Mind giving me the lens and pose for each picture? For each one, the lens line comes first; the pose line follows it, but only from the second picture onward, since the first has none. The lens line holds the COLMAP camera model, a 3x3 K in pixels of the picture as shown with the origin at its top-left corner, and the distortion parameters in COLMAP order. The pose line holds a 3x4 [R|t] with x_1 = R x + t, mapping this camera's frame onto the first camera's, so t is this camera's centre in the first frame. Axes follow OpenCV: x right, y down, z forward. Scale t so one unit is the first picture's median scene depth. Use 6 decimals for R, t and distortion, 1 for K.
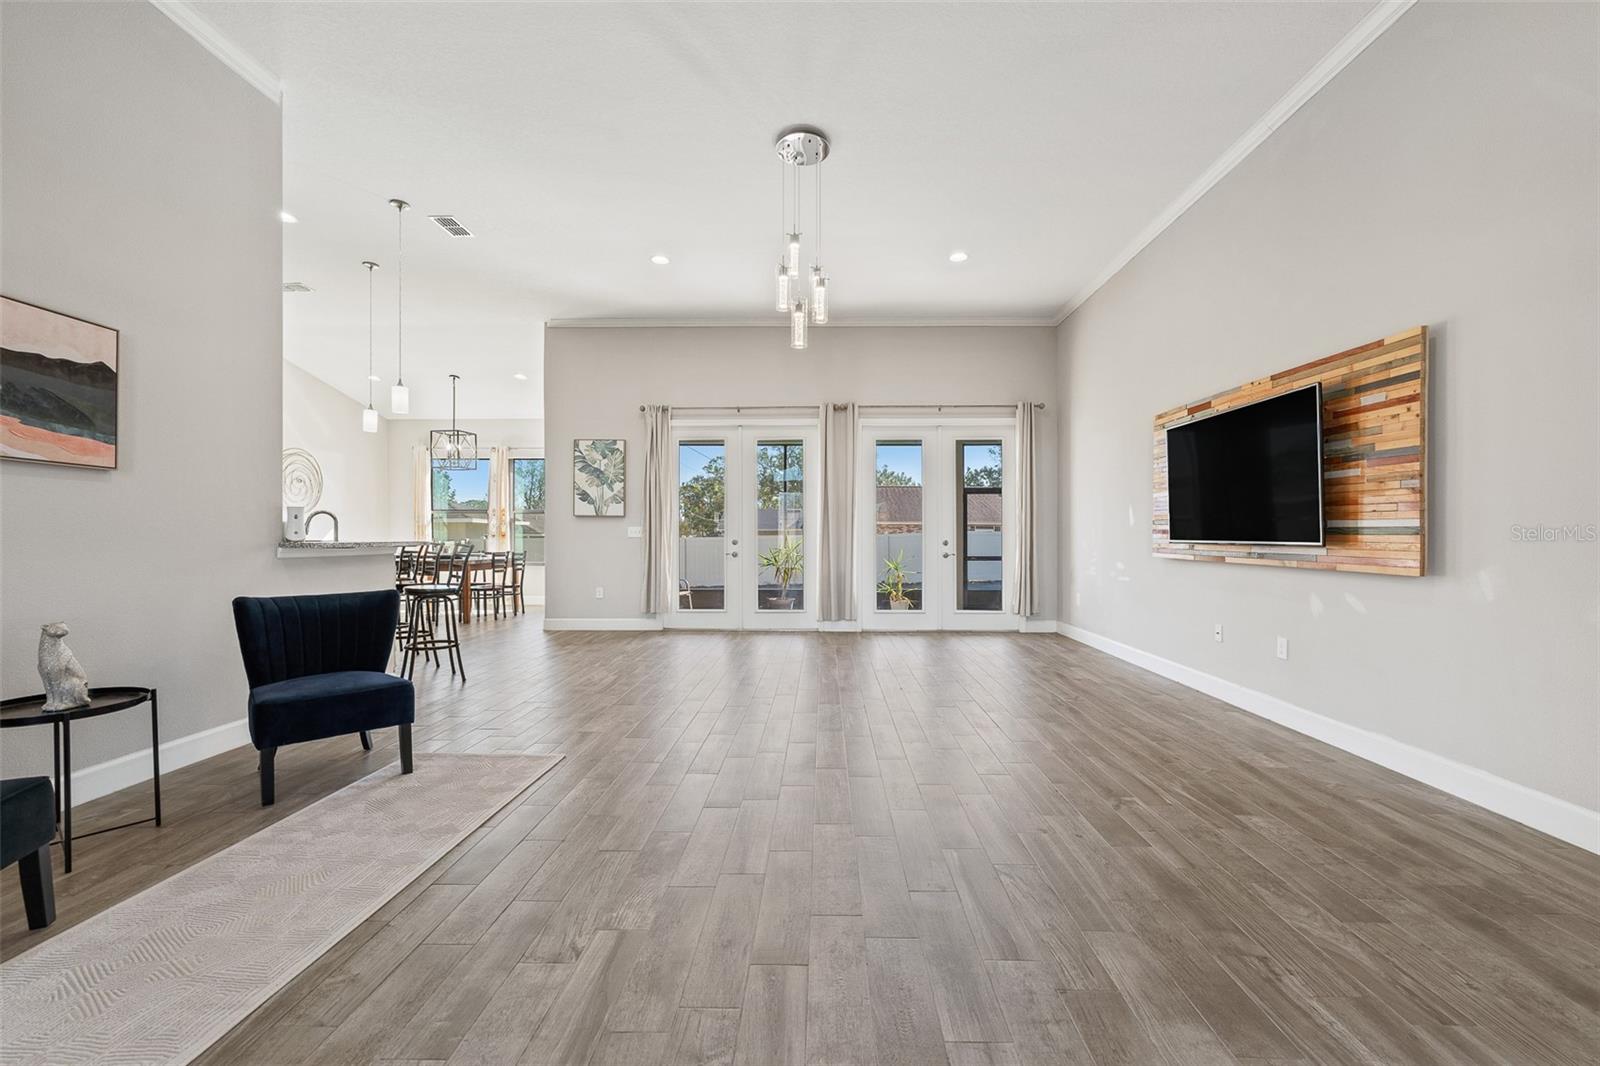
lens RADIAL K [[651.3, 0, 800.0], [0, 651.3, 533.0], [0, 0, 1]] dist [0.000661, 0.000003]
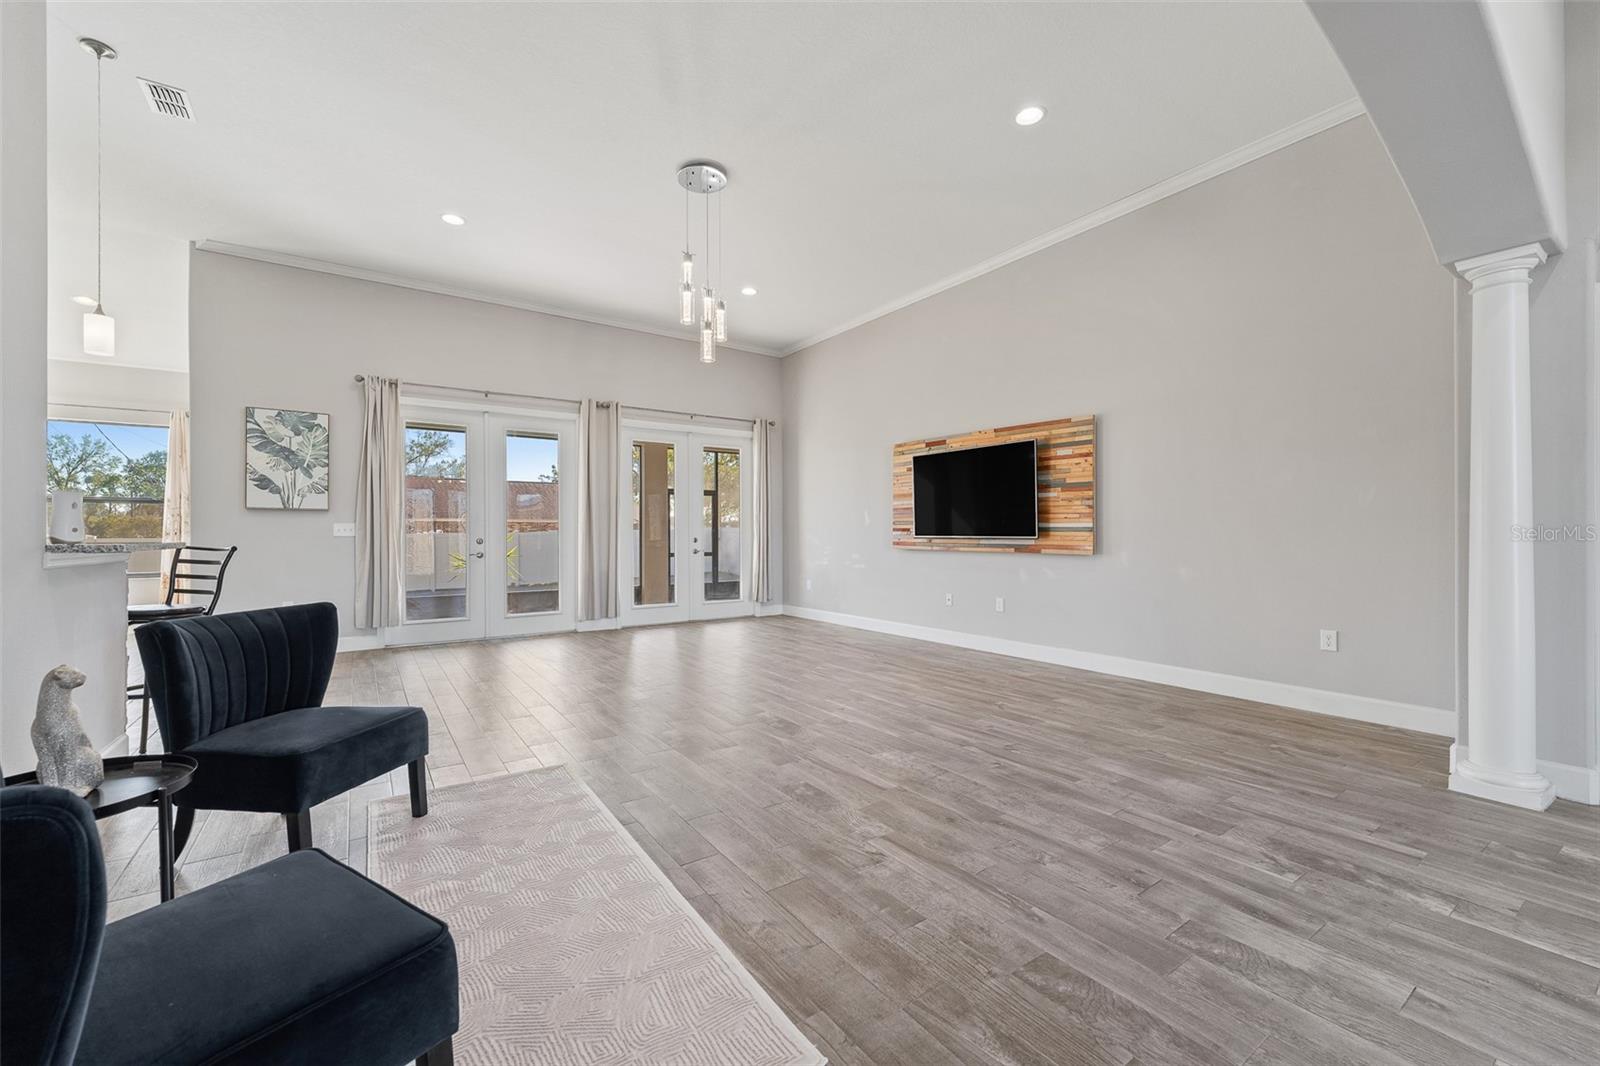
lens RADIAL K [[652.2, 0, 805.2], [0, 652.2, 528.3], [0, 0, 1]] dist [0.001687, -0.000421]
pose [[0.806624, 0.002393, 0.591060, -0.517630], [0.000214, 0.999991, -0.004341, 0.000878], [-0.591065, 0.003628, 0.806616, 0.017159]]
